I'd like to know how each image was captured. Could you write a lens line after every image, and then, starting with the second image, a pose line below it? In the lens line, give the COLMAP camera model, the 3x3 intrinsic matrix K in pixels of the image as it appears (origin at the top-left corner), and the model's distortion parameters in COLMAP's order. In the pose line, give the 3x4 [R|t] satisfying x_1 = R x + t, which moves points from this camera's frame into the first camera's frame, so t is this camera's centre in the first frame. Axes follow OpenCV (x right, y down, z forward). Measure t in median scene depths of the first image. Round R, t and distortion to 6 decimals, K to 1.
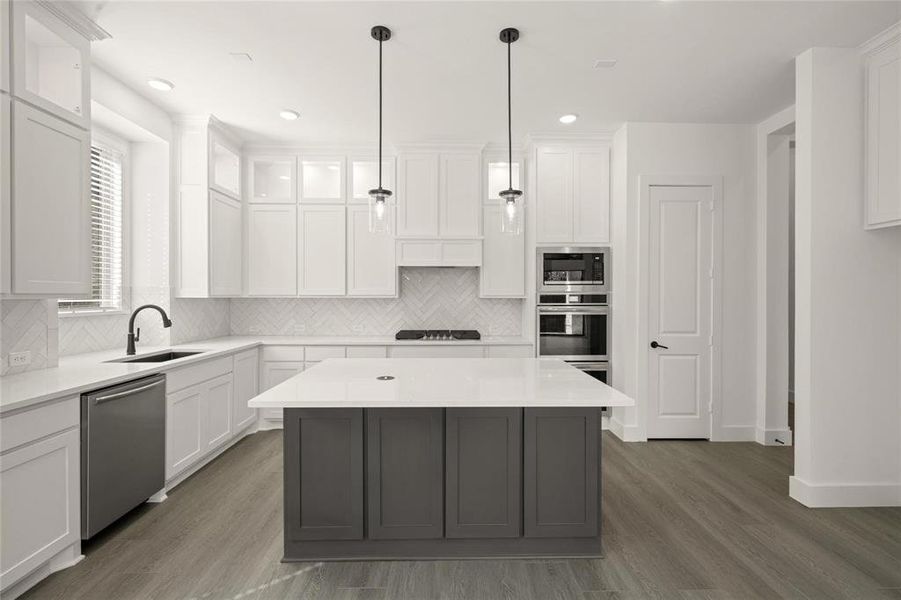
lens RADIAL K [[413.5, 0, 453.3], [0, 413.5, 297.0], [0, 0, 1]] dist [-0.000068, 0.001177]
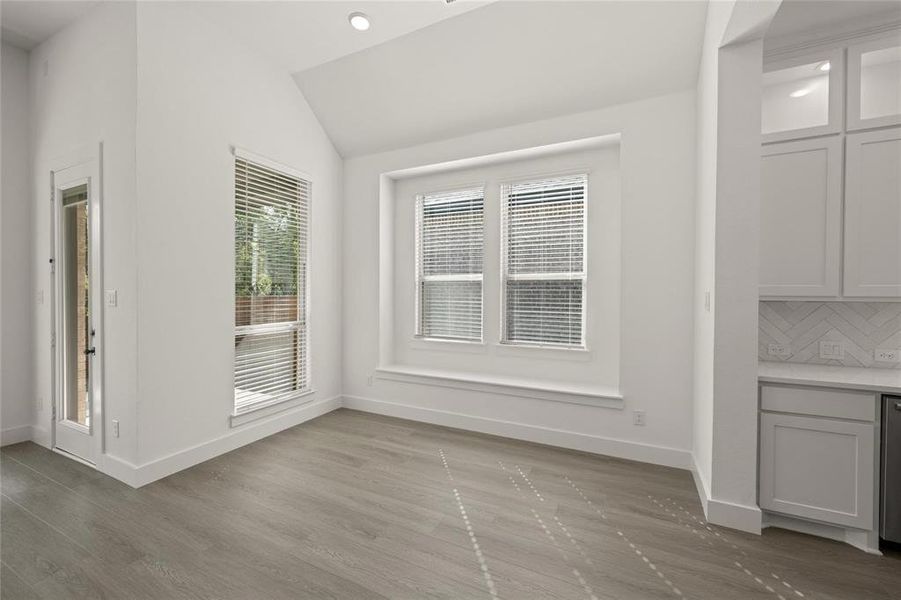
lens RADIAL K [[365.4, 0, 453.2], [0, 365.4, 298.4], [0, 0, 1]] dist [-0.002484, 0.000335]
pose [[-0.462166, 0.002020, -0.886791, 0.217489], [-0.011574, 0.999898, 0.008309, 0.000906], [0.886718, 0.014104, -0.462096, 0.261471]]
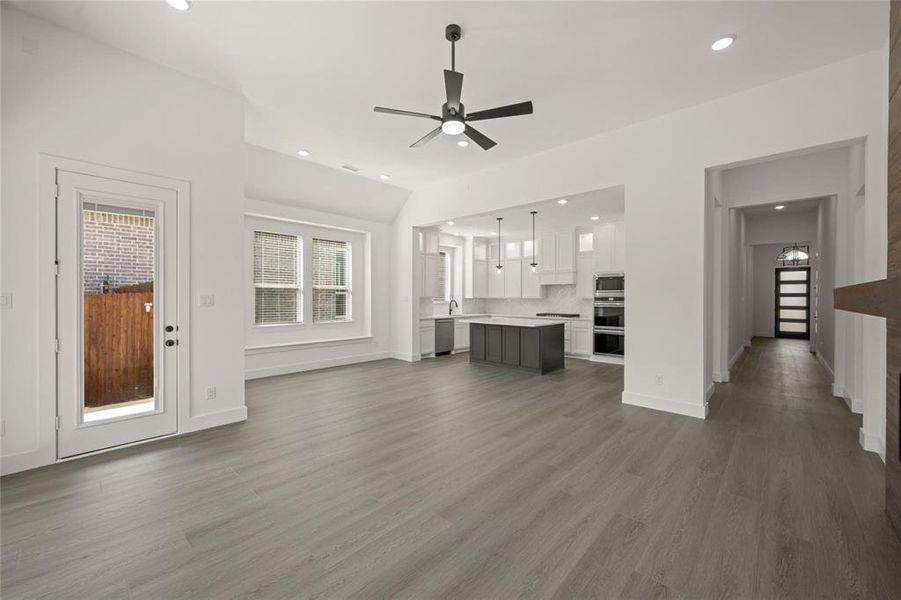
lens RADIAL K [[354.3, 0, 454.1], [0, 354.3, 299.1], [0, 0, 1]] dist [0.000599, -0.000227]
pose [[0.721219, 0.003223, -0.692700, 1.029856], [-0.003504, 0.999993, 0.001004, 0.006597], [0.692698, 0.001703, 0.721225, -0.878080]]
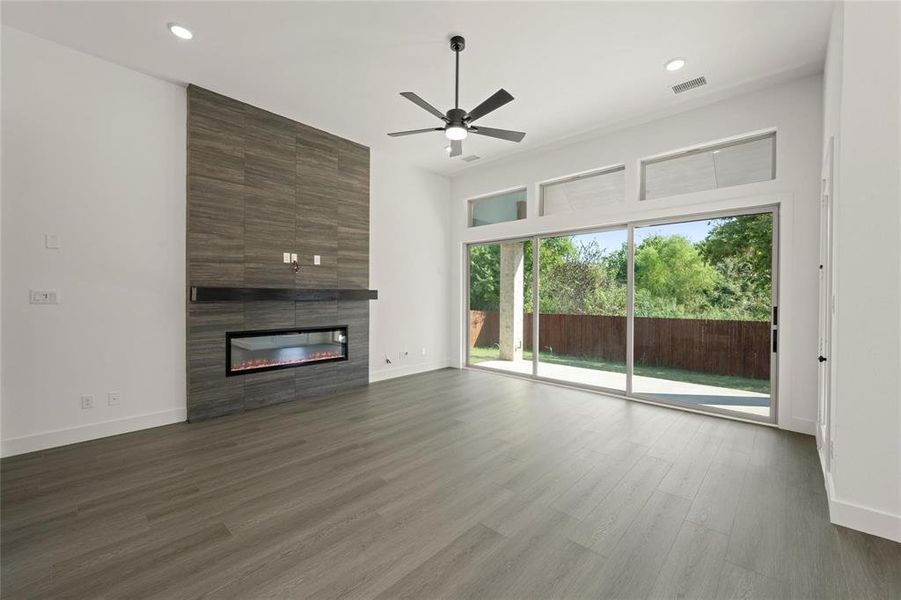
lens RADIAL K [[365.4, 0, 453.3], [0, 365.4, 298.9], [0, 0, 1]] dist [-0.002484, 0.000335]
pose [[-0.716180, -0.014243, 0.697770, -0.077028], [-0.005441, 0.999875, 0.014825, -0.001178], [-0.697895, 0.006820, -0.716168, 0.269495]]
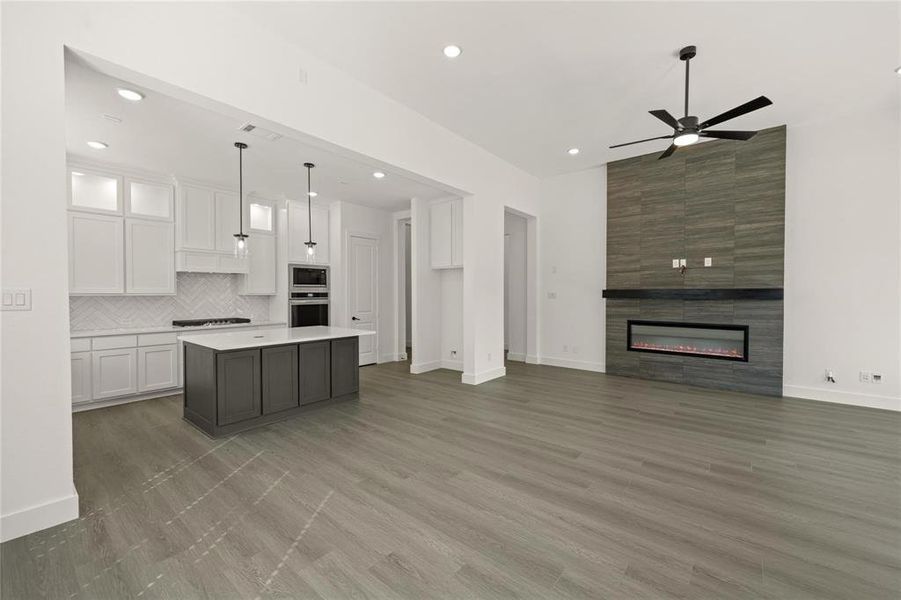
lens RADIAL K [[365.4, 0, 453.0], [0, 365.4, 298.3], [0, 0, 1]] dist [-0.002484, 0.000335]
pose [[0.647235, -0.013909, 0.762164, -0.522187], [0.004108, 0.999883, 0.014758, -0.002516], [-0.762280, -0.006421, 0.647216, -0.467467]]
